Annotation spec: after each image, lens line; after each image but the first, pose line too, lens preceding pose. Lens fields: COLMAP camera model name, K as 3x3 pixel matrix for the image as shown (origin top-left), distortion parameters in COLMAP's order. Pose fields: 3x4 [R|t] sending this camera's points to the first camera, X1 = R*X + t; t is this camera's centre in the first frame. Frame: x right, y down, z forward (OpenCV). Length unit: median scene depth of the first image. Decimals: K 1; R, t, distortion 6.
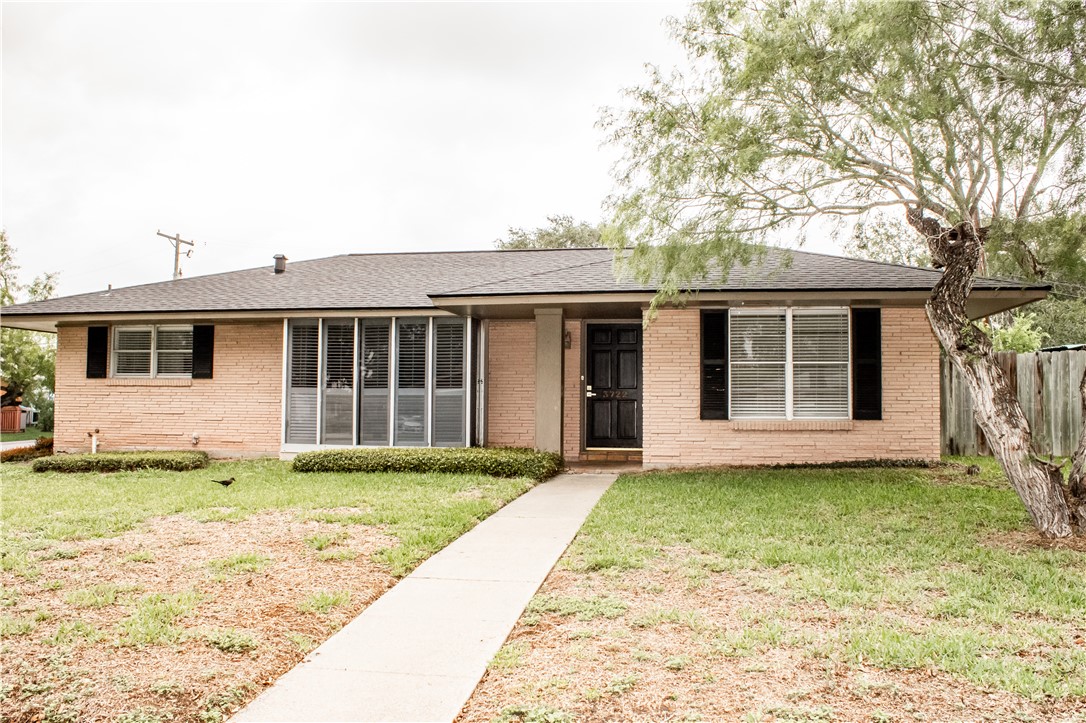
lens RADIAL K [[927.0, 0, 549.0], [0, 927.0, 365.3], [0, 0, 1]] dist [-0.163735, 0.147963]
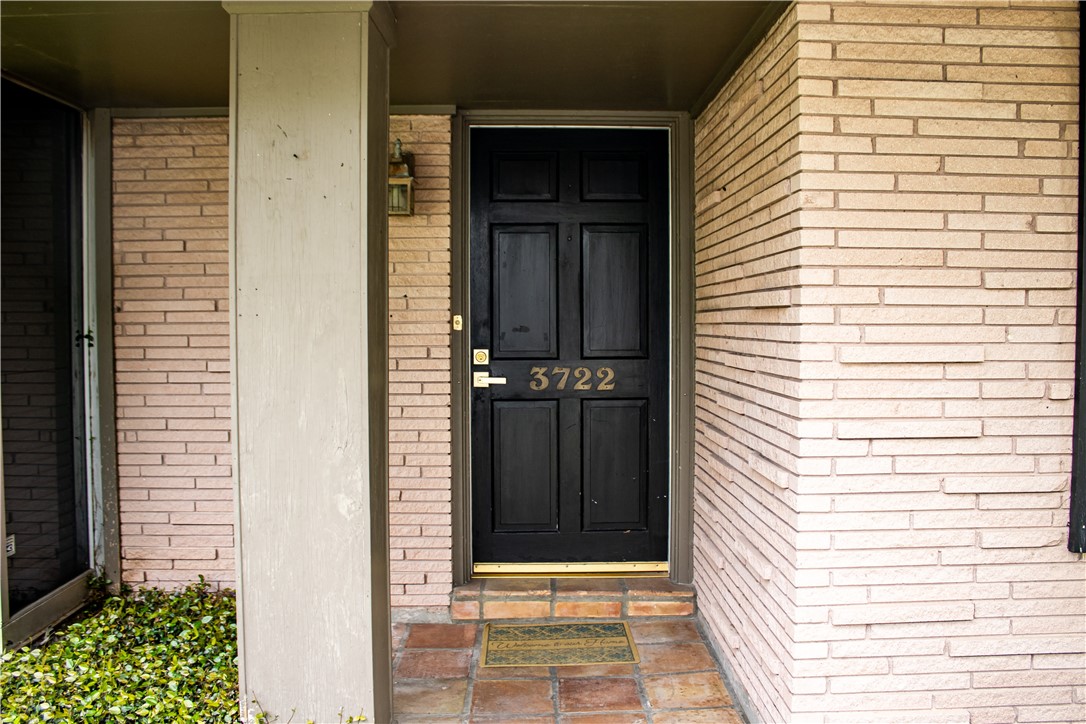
lens RADIAL K [[927.0, 0, 549.0], [0, 927.0, 365.8], [0, 0, 1]] dist [-0.163735, 0.147963]
pose [[0.982033, -0.016866, 0.187952, 0.010882], [-0.001678, 0.995178, 0.098070, -0.000706], [-0.188700, -0.096624, 0.977270, 0.734108]]
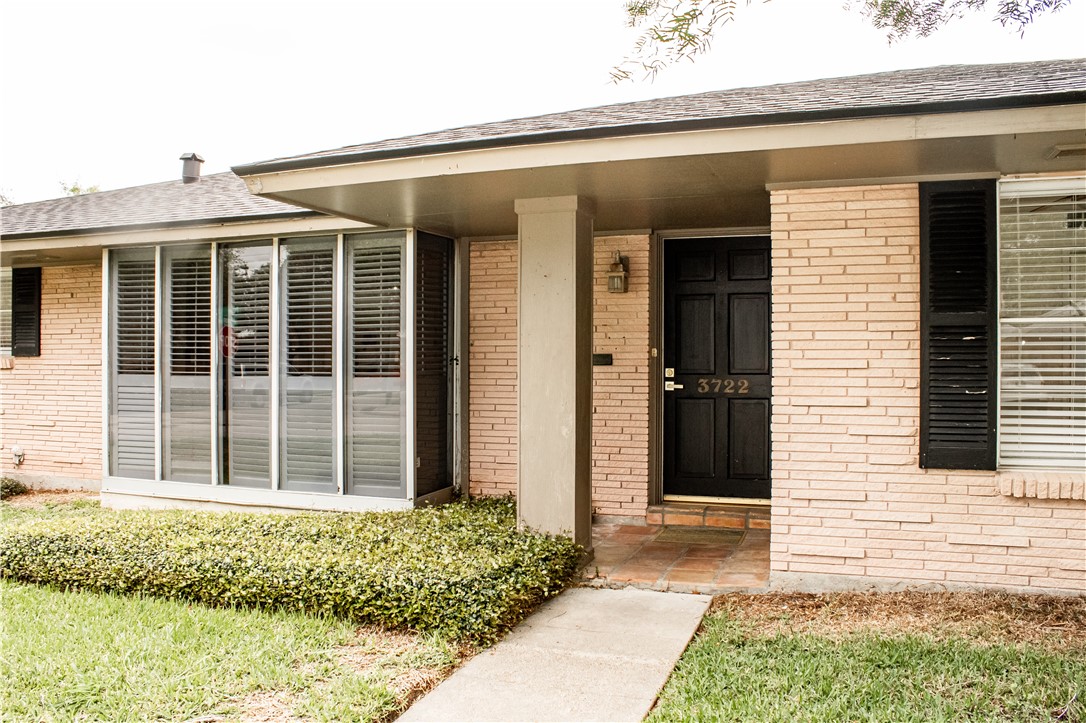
lens RADIAL K [[927.0, 0, 549.0], [0, 927.0, 365.3], [0, 0, 1]] dist [-0.163735, 0.147963]
pose [[0.984836, -0.004969, -0.173415, 0.066647], [0.014018, 0.998600, 0.050997, -0.005127], [0.172919, -0.052654, 0.983528, 0.524046]]
